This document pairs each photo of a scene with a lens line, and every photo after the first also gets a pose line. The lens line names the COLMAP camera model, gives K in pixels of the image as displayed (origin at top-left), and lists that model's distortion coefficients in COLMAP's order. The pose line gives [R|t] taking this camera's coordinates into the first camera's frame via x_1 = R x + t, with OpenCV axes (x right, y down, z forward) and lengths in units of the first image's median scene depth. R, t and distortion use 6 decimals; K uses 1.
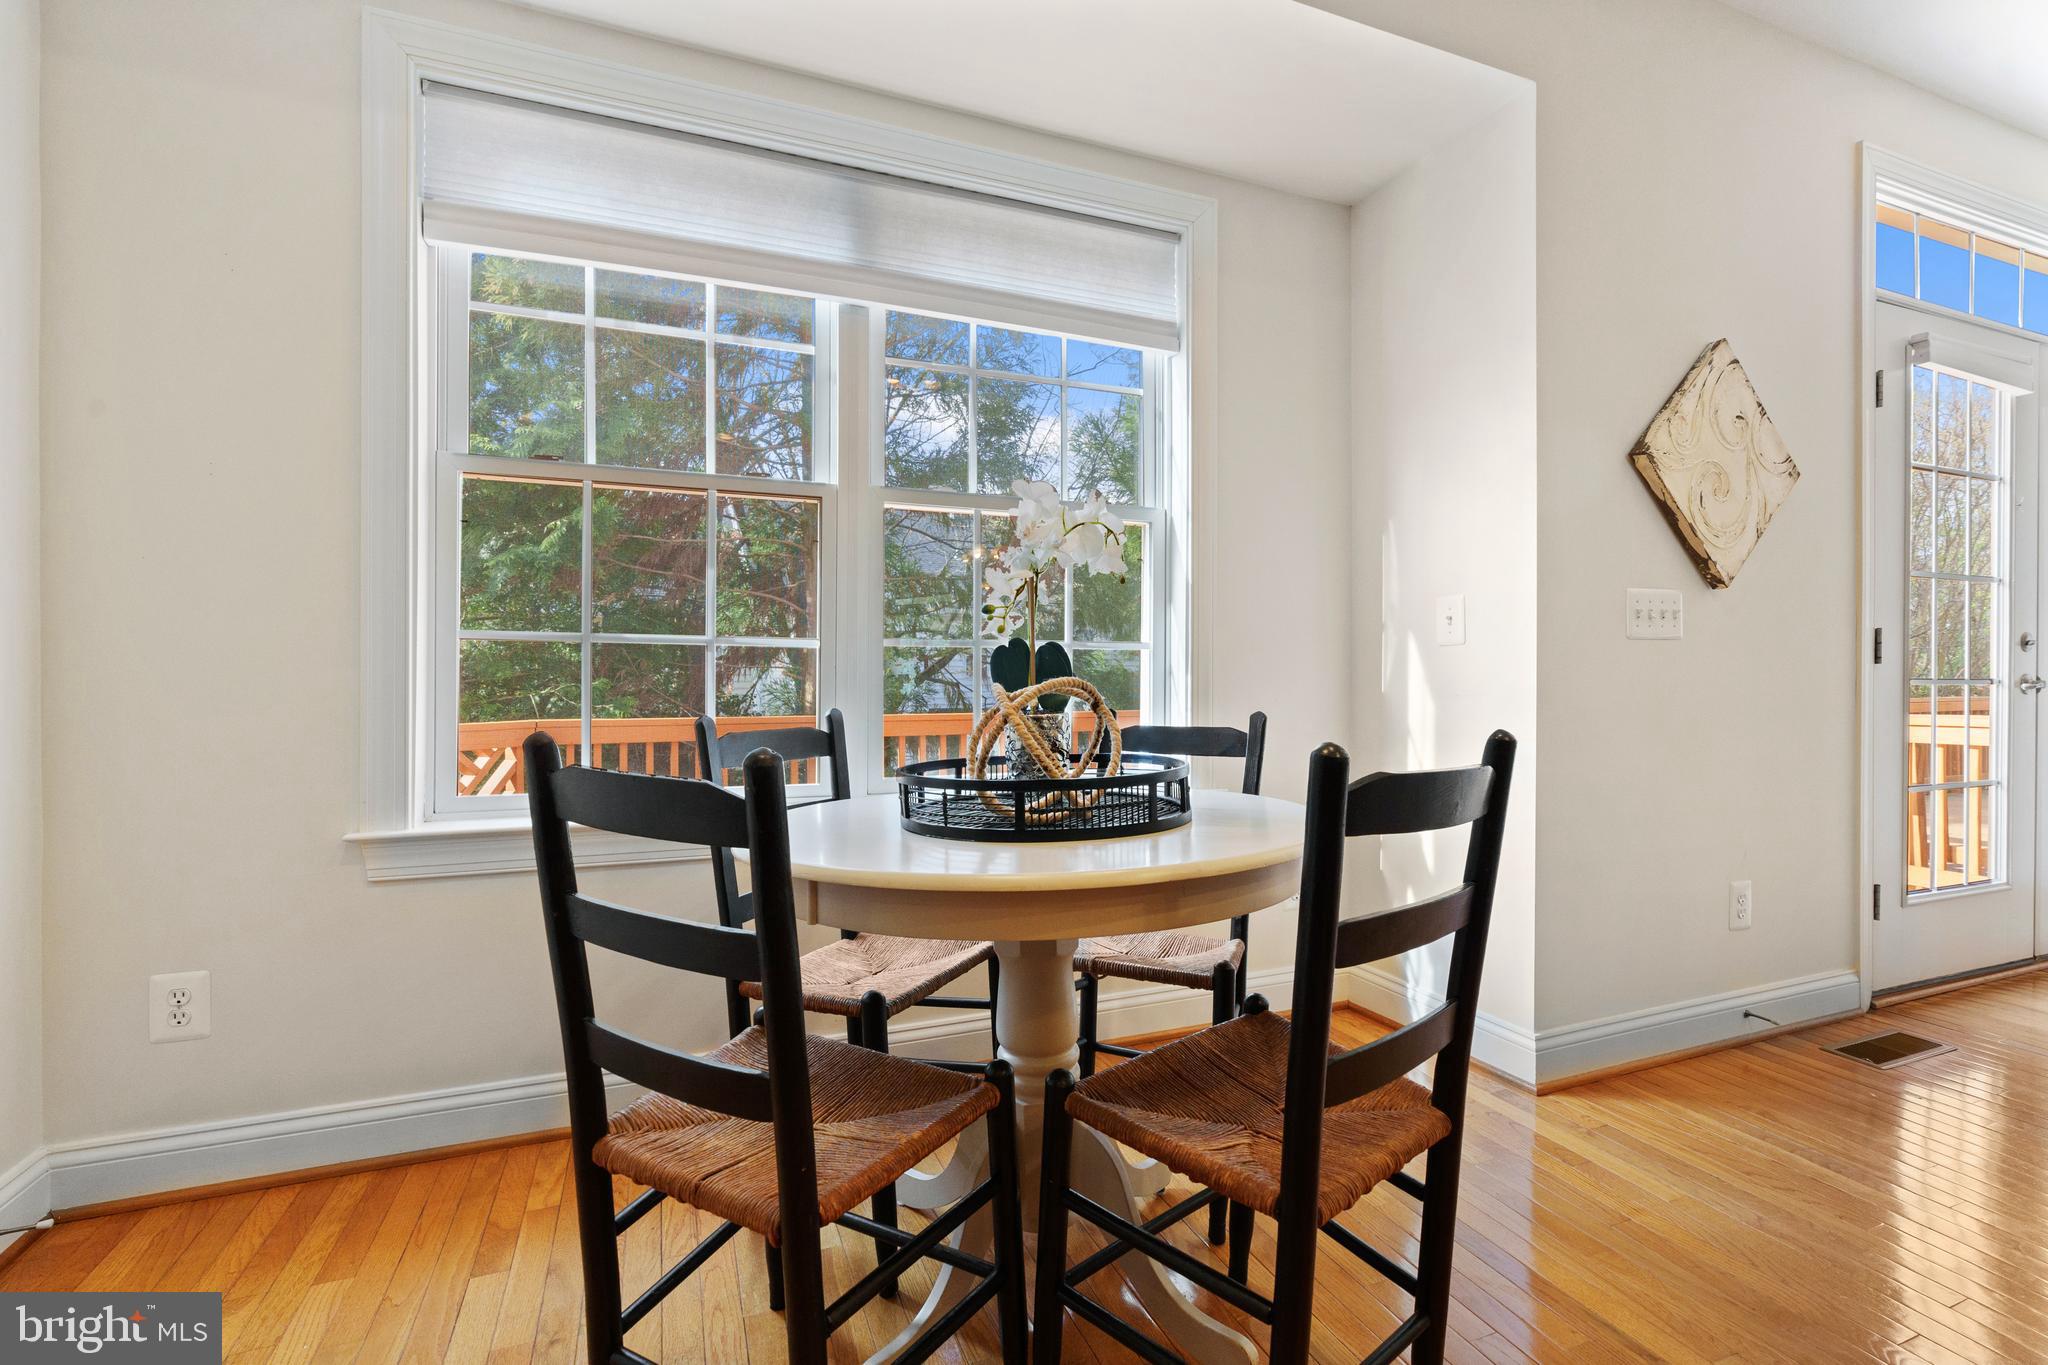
lens RADIAL K [[912.6, 0, 1029.2], [0, 912.6, 670.6], [0, 0, 1]] dist [-0.005749, 0.000491]
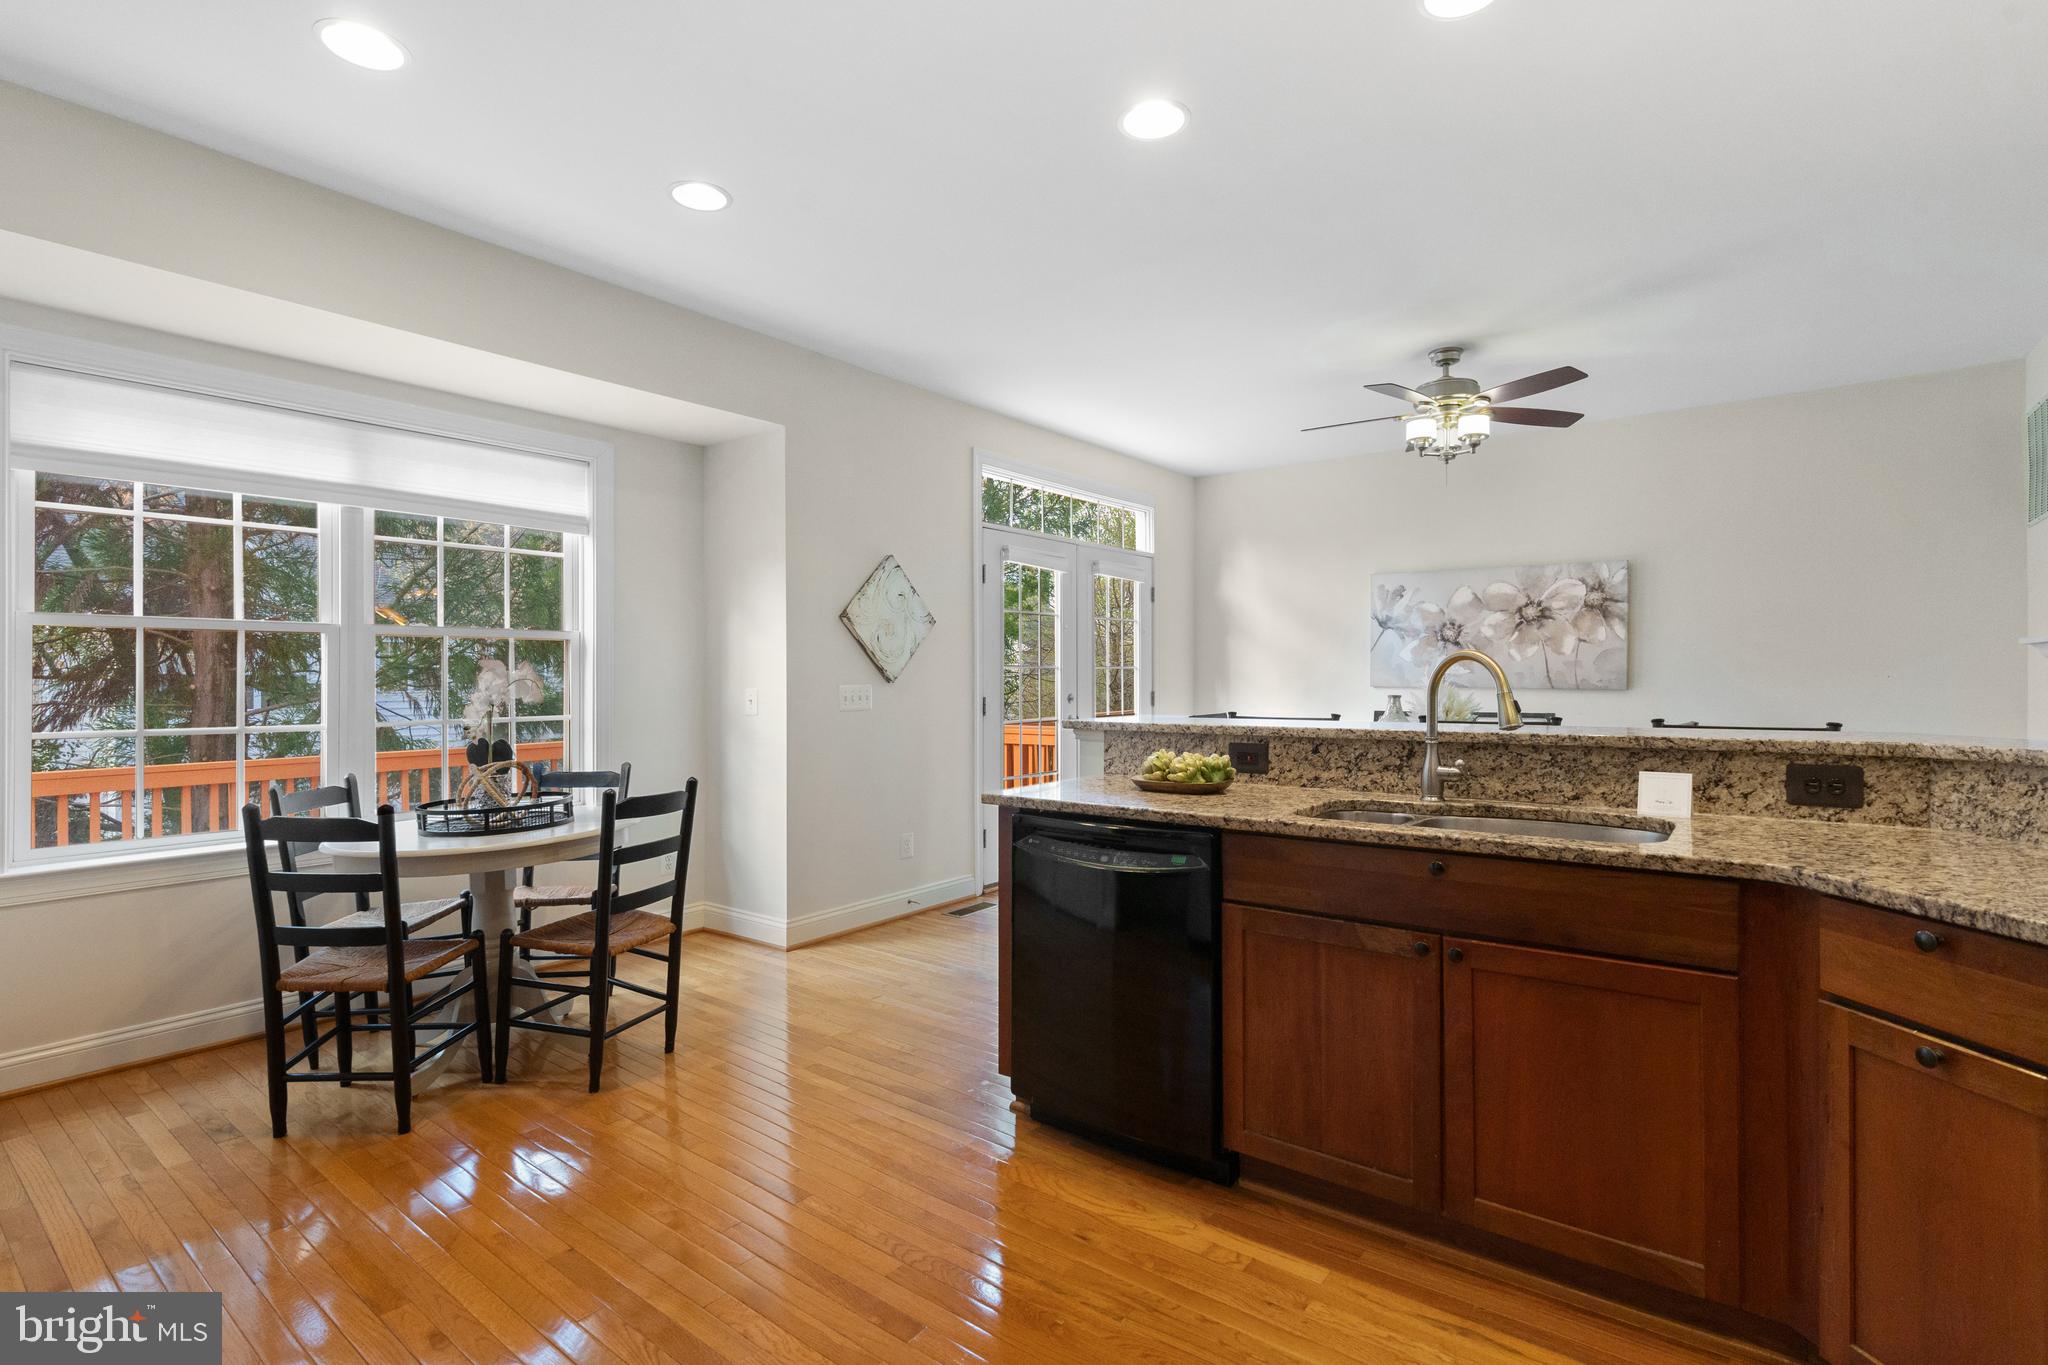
lens RADIAL K [[958.6, 0, 1022.6], [0, 958.6, 673.4], [0, 0, 1]] dist [-0.000628, 0.000716]
pose [[0.861998, -0.003170, 0.506902, -0.047374], [0.002504, 0.999995, 0.001996, -0.150084], [-0.506905, -0.000451, 0.862002, -1.193618]]
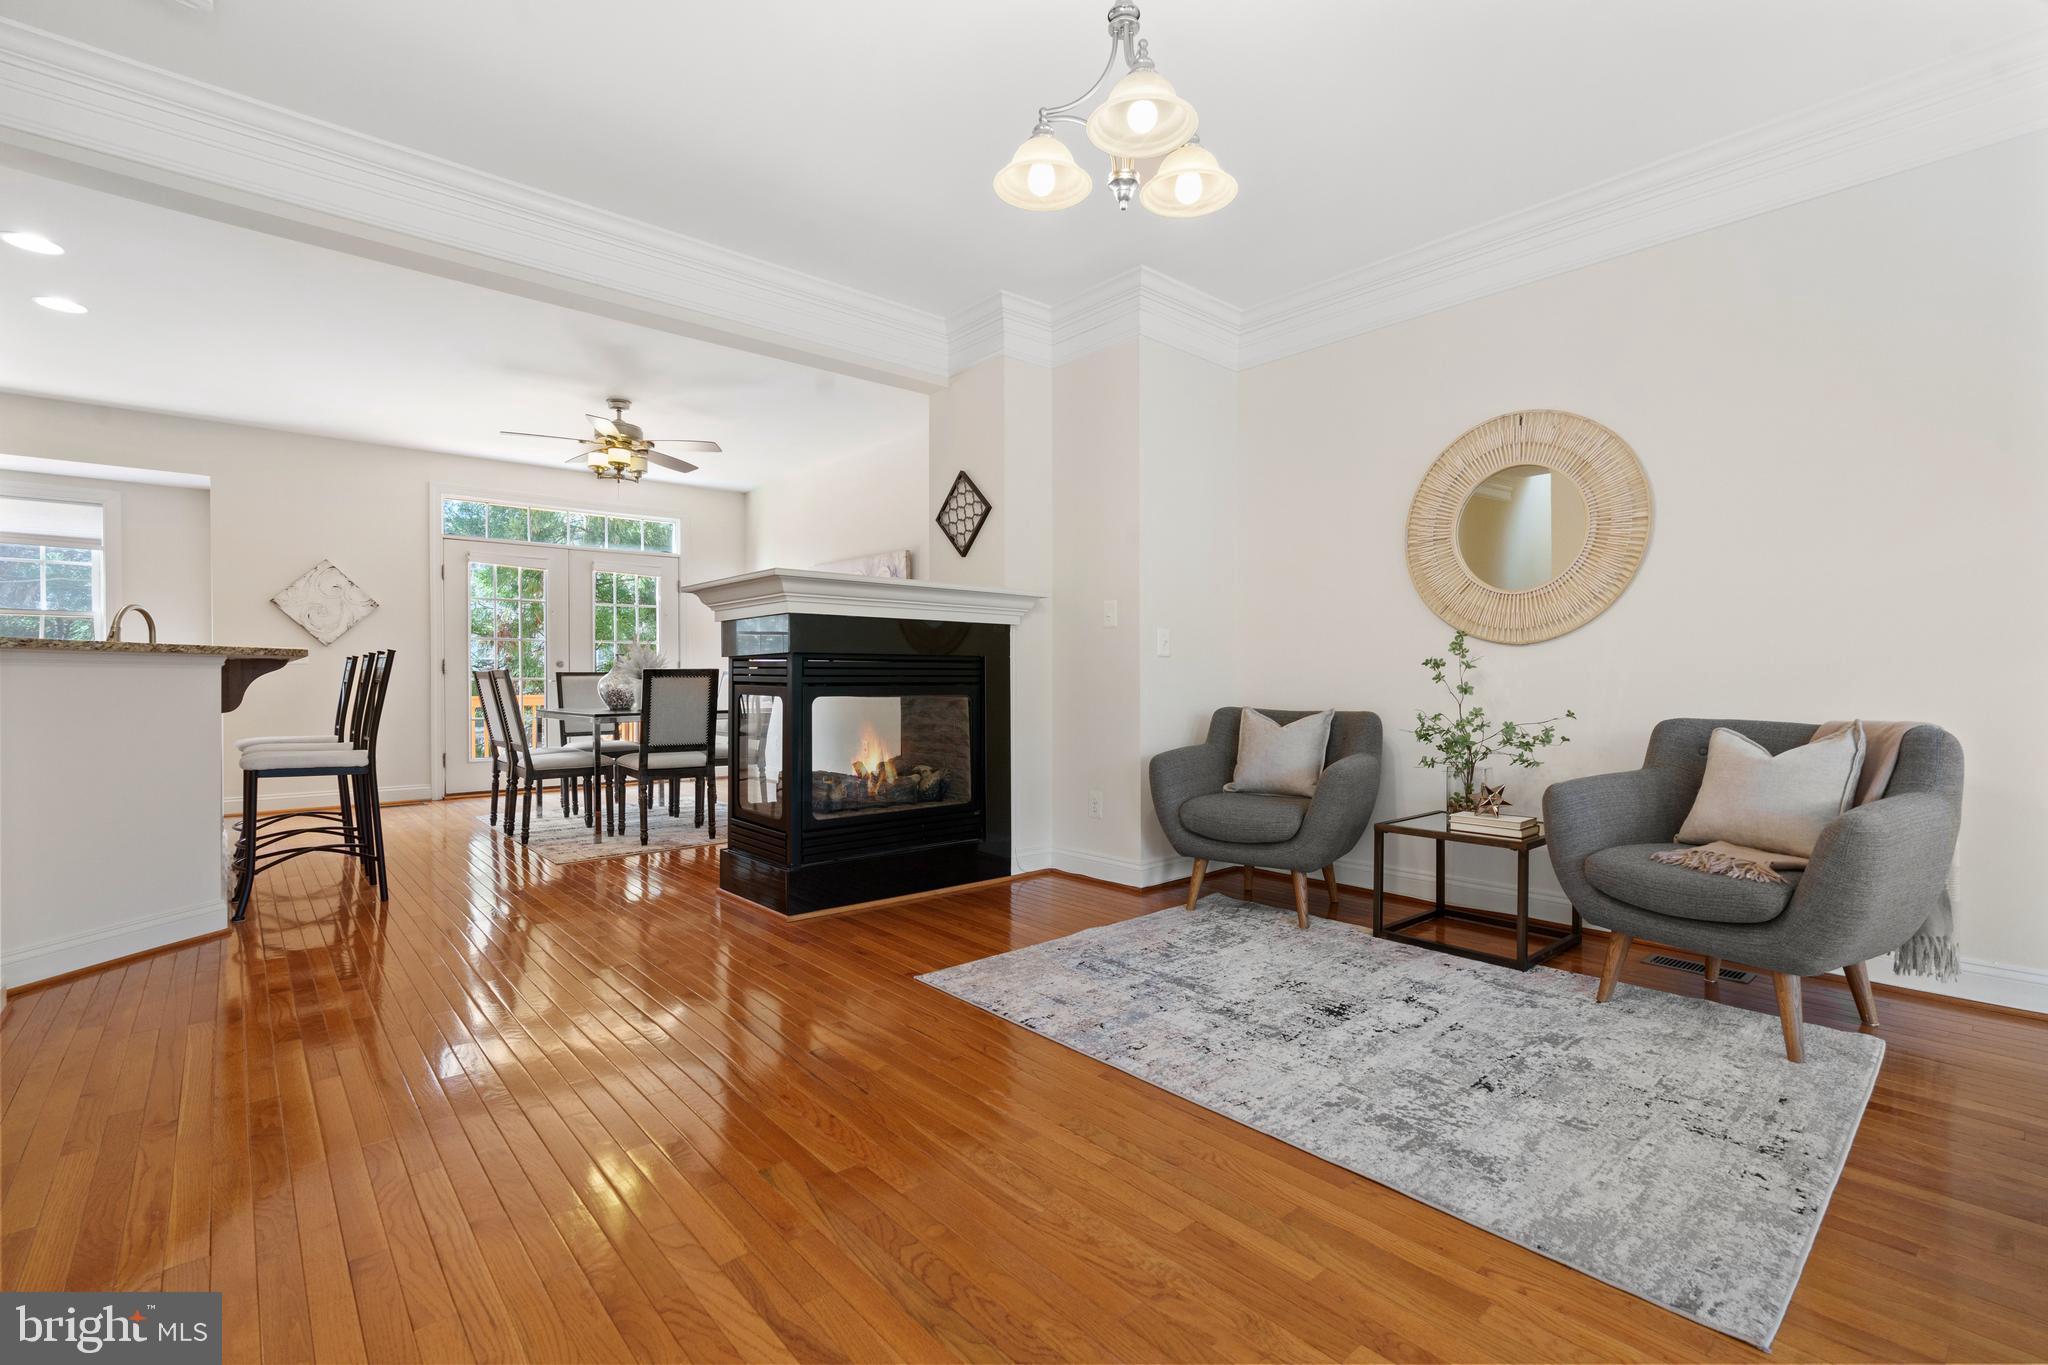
lens RADIAL K [[912.6, 0, 1029.2], [0, 912.6, 670.6], [0, 0, 1]] dist [-0.005749, 0.000491]
pose [[0.943597, 0.001695, 0.331091, 2.472650], [-0.000883, 0.999996, -0.002604, -0.018135], [-0.331094, 0.002164, 0.943595, -3.127524]]
